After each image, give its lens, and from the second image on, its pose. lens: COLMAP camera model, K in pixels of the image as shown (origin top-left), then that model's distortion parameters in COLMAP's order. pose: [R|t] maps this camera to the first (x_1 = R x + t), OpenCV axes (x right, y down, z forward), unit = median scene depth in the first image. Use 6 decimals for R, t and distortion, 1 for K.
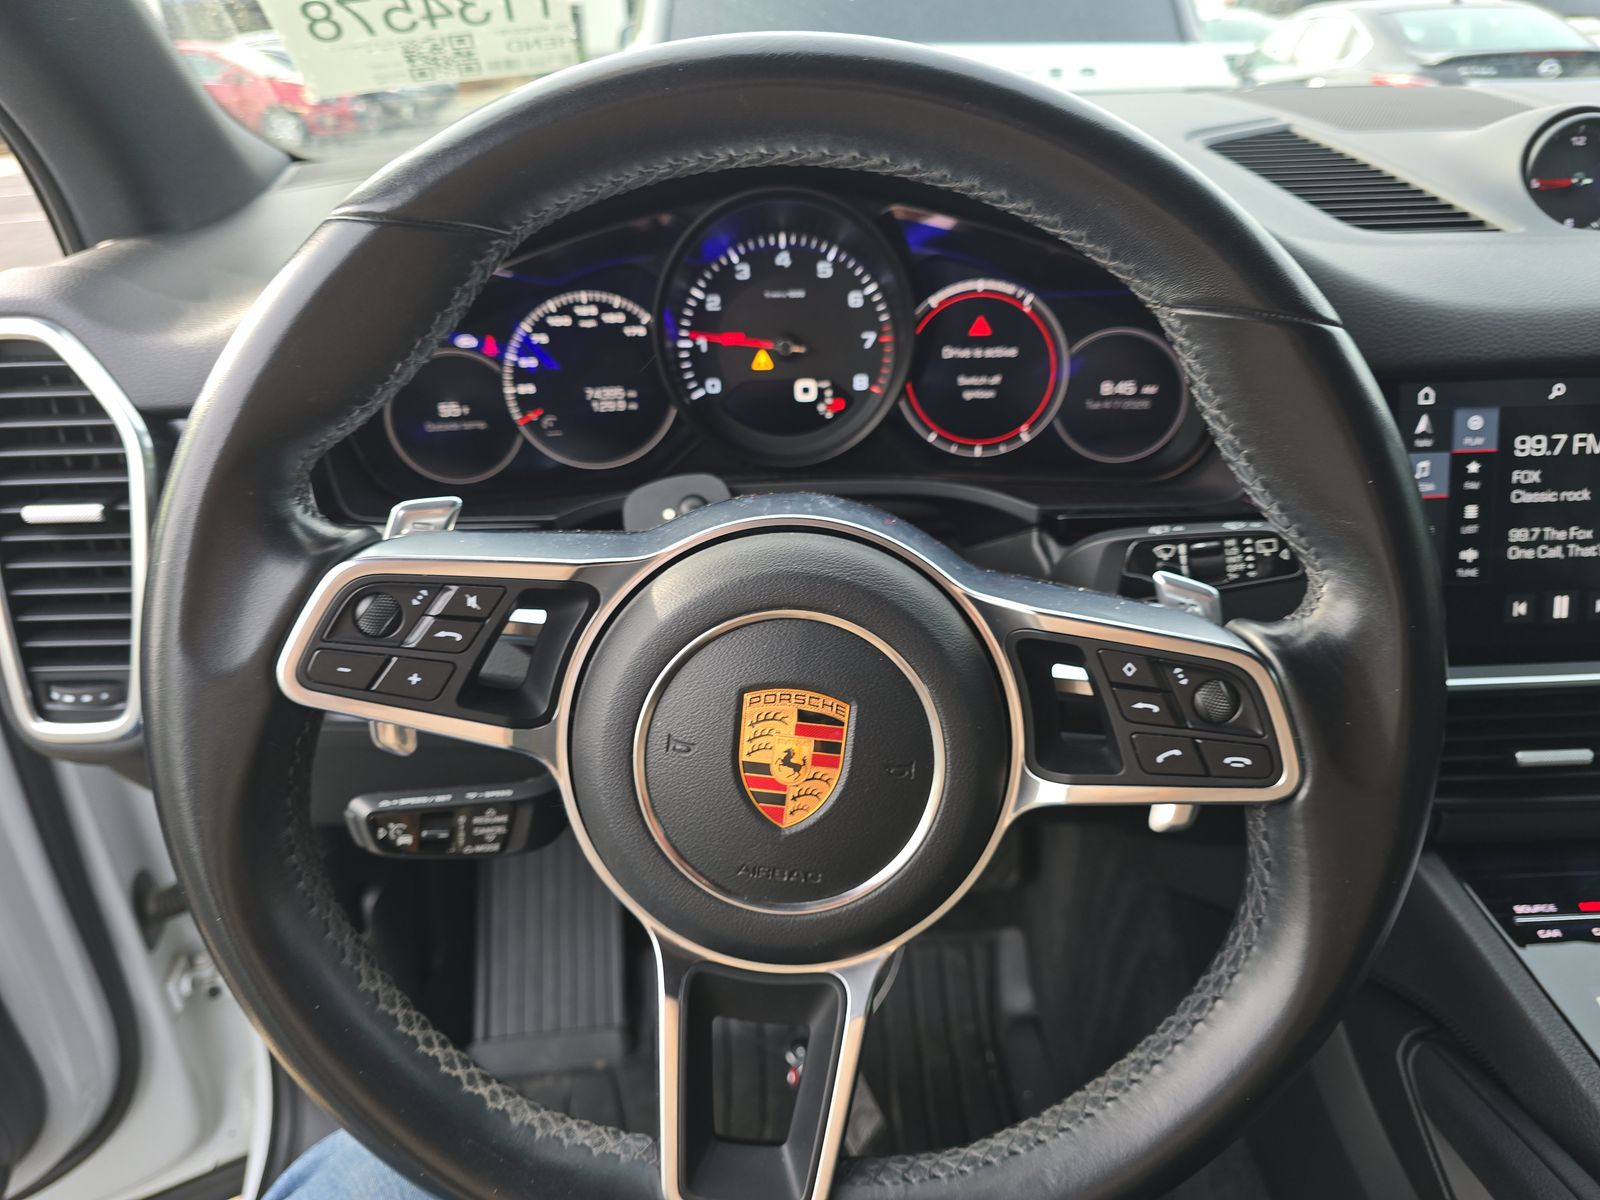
lens RADIAL K [[1086.9, 0, 824.7], [0, 1086.9, 597.1], [0, 0, 1]] dist [0.045756, -0.030541]
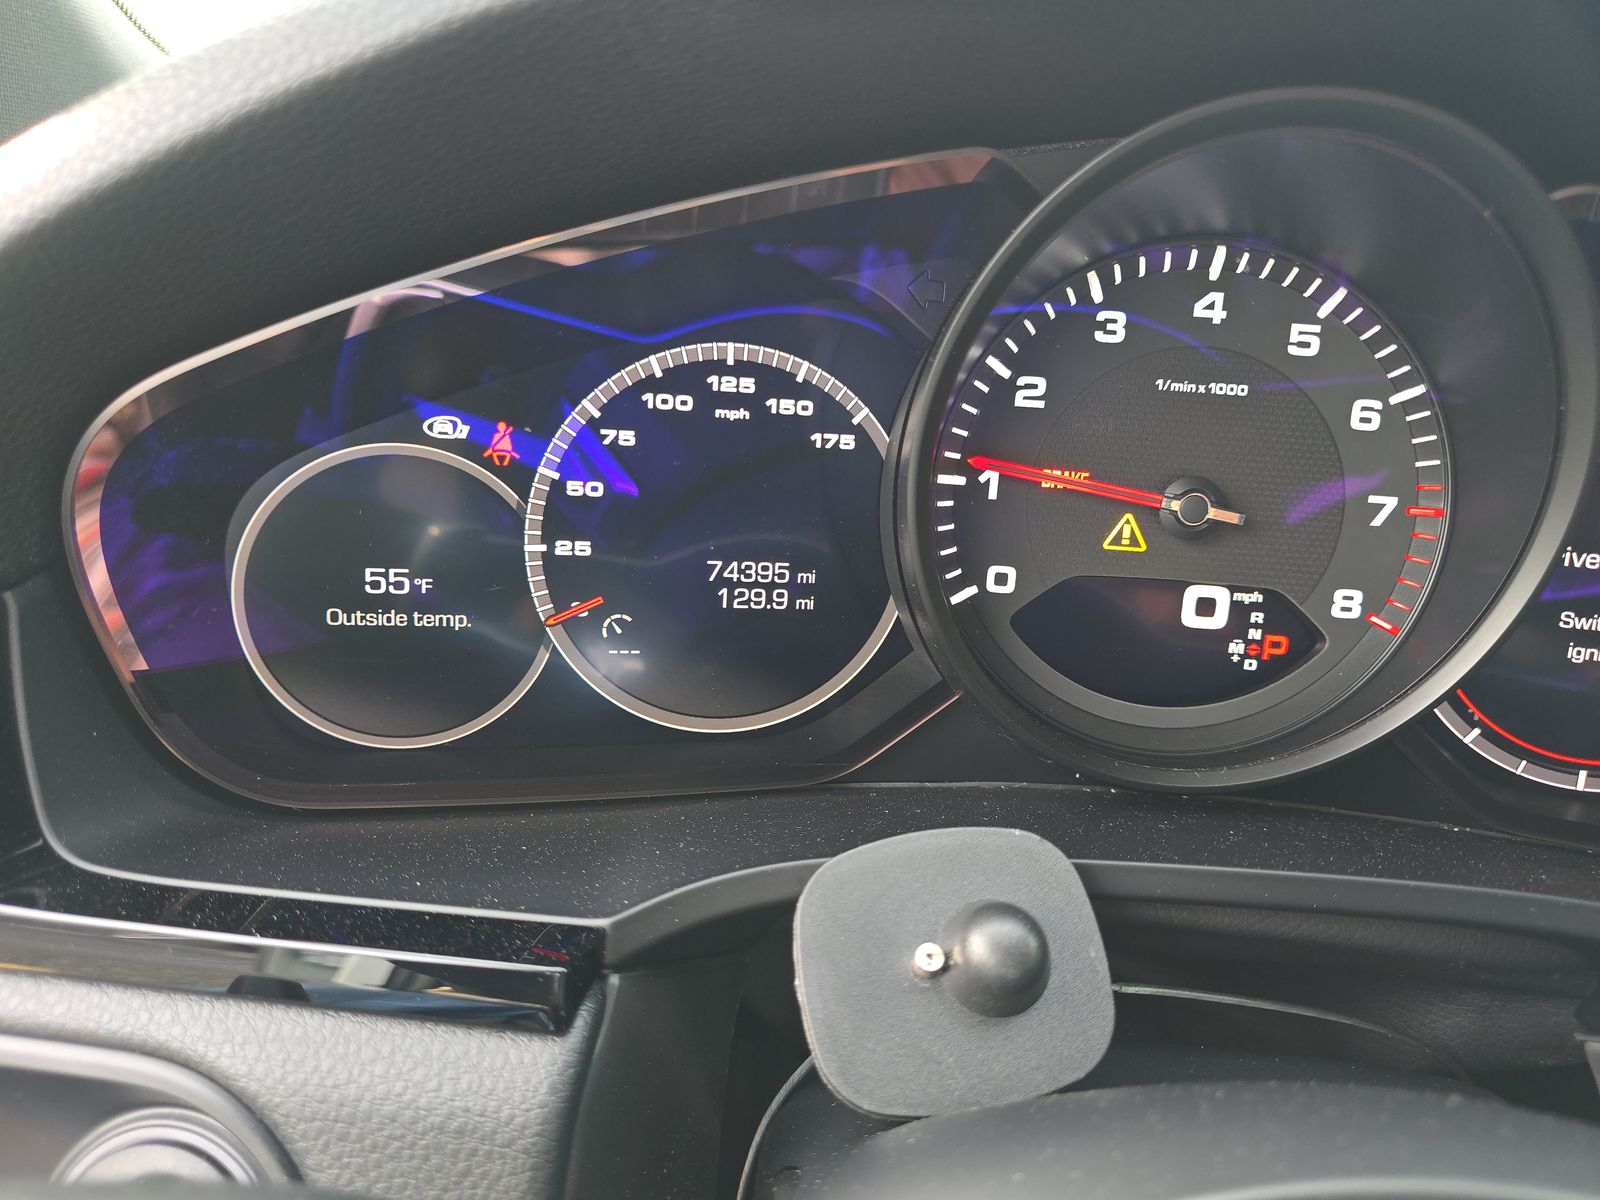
lens RADIAL K [[1086.9, 0, 824.7], [0, 1086.9, 597.1], [0, 0, 1]] dist [0.045756, -0.030541]
pose [[0.995221, 0.096304, -0.016114, -0.167778], [-0.097366, 0.991211, -0.089555, -0.144255], [0.007348, 0.090696, 0.995852, 0.581244]]
